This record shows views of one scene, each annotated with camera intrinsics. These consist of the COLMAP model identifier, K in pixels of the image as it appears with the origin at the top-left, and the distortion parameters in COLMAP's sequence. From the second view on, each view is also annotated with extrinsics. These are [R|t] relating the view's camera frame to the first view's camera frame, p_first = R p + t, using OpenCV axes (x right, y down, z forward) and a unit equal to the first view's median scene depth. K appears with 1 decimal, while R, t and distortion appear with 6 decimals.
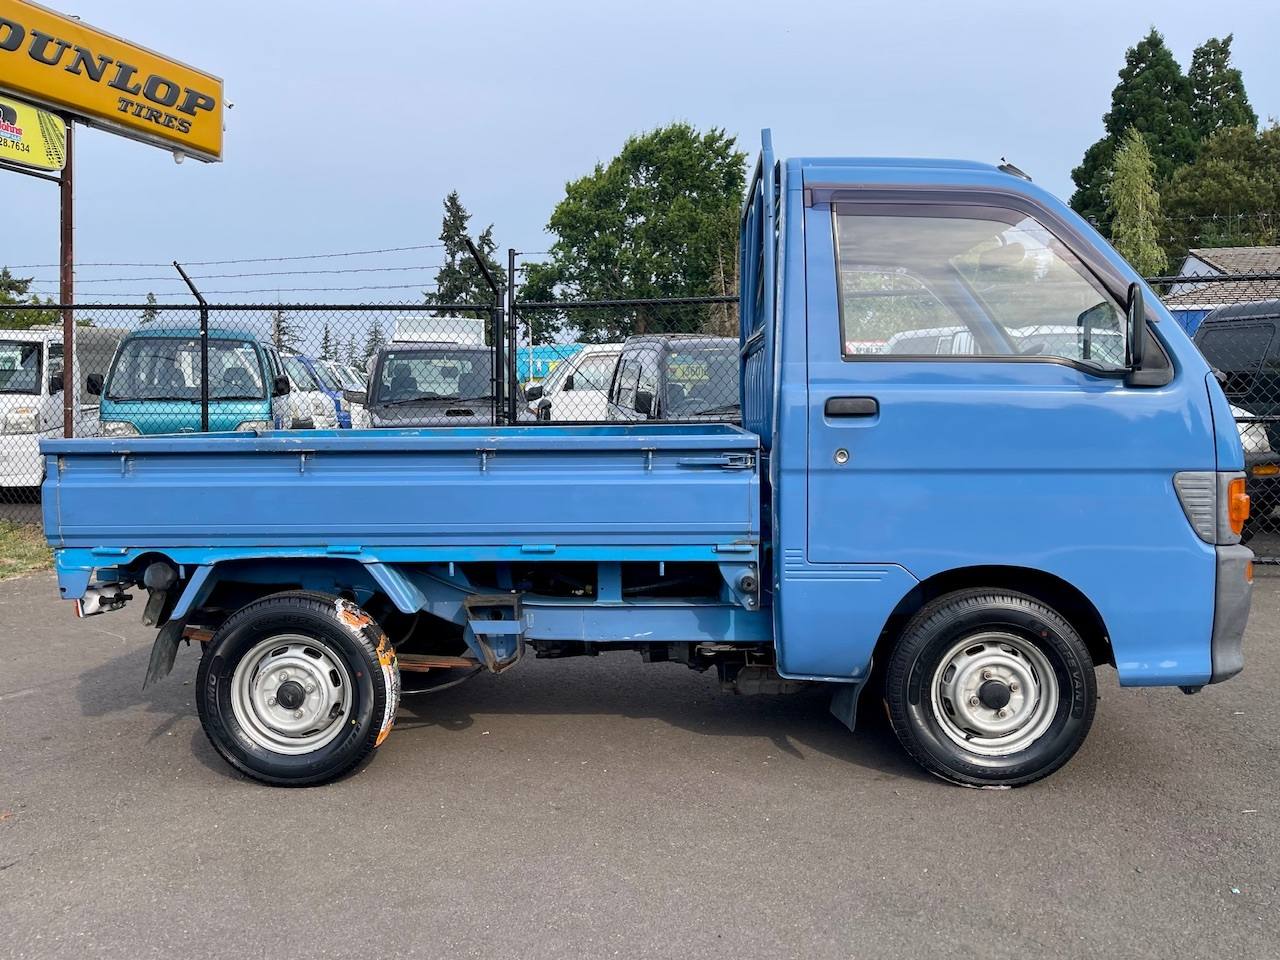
lens RADIAL K [[1006.0, 0, 627.7], [0, 1006.0, 487.9], [0, 0, 1]] dist [0.072984, -0.119457]
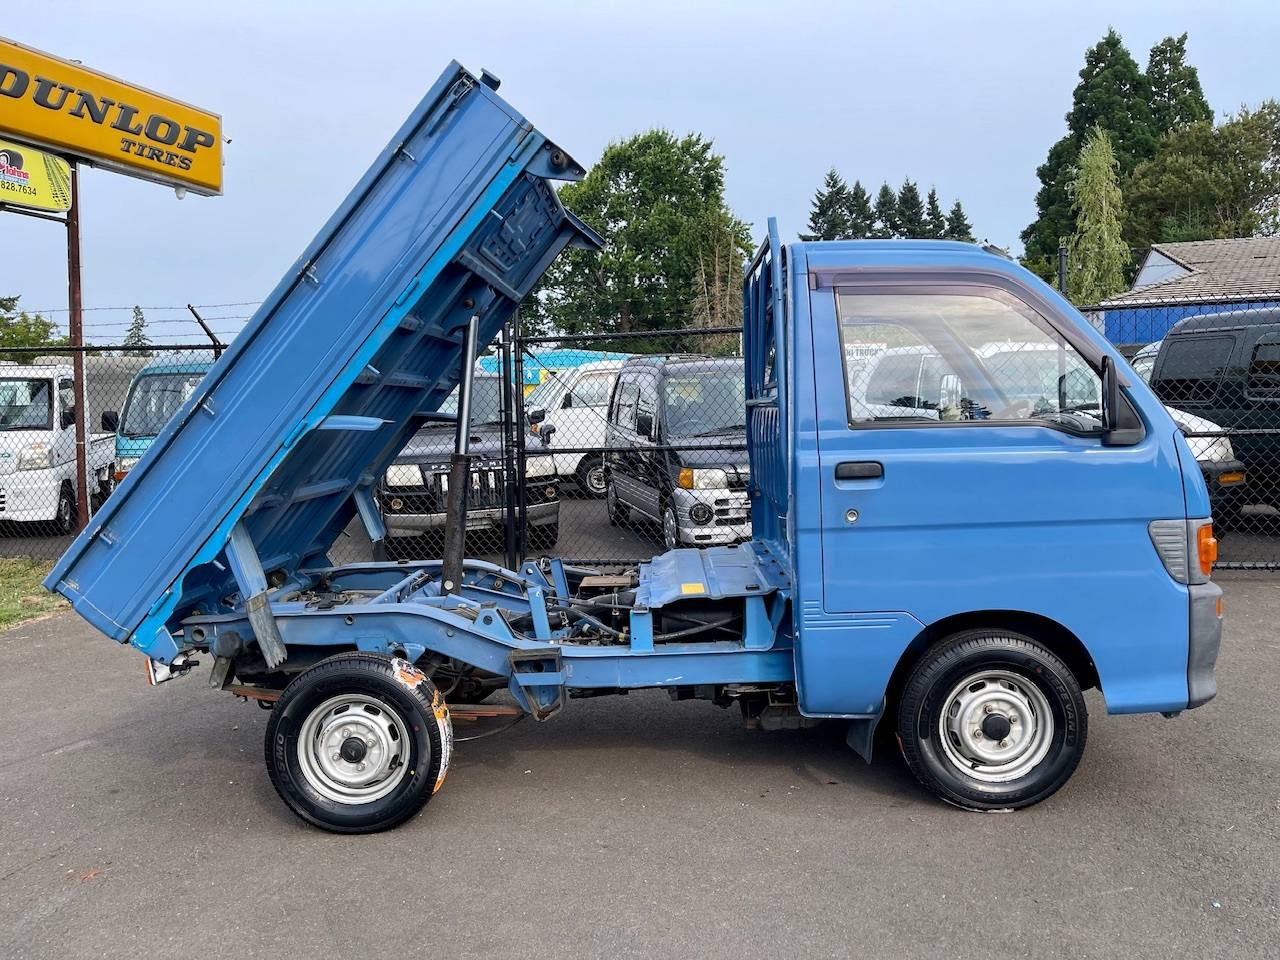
lens RADIAL K [[986.7, 0, 642.2], [0, 986.7, 478.5], [0, 0, 1]] dist [0.064729, -0.107036]
pose [[0.999196, -0.030879, 0.025565, -0.041170], [0.031055, 0.999497, -0.006494, -0.068193], [-0.025352, 0.007283, 0.999652, -0.071926]]
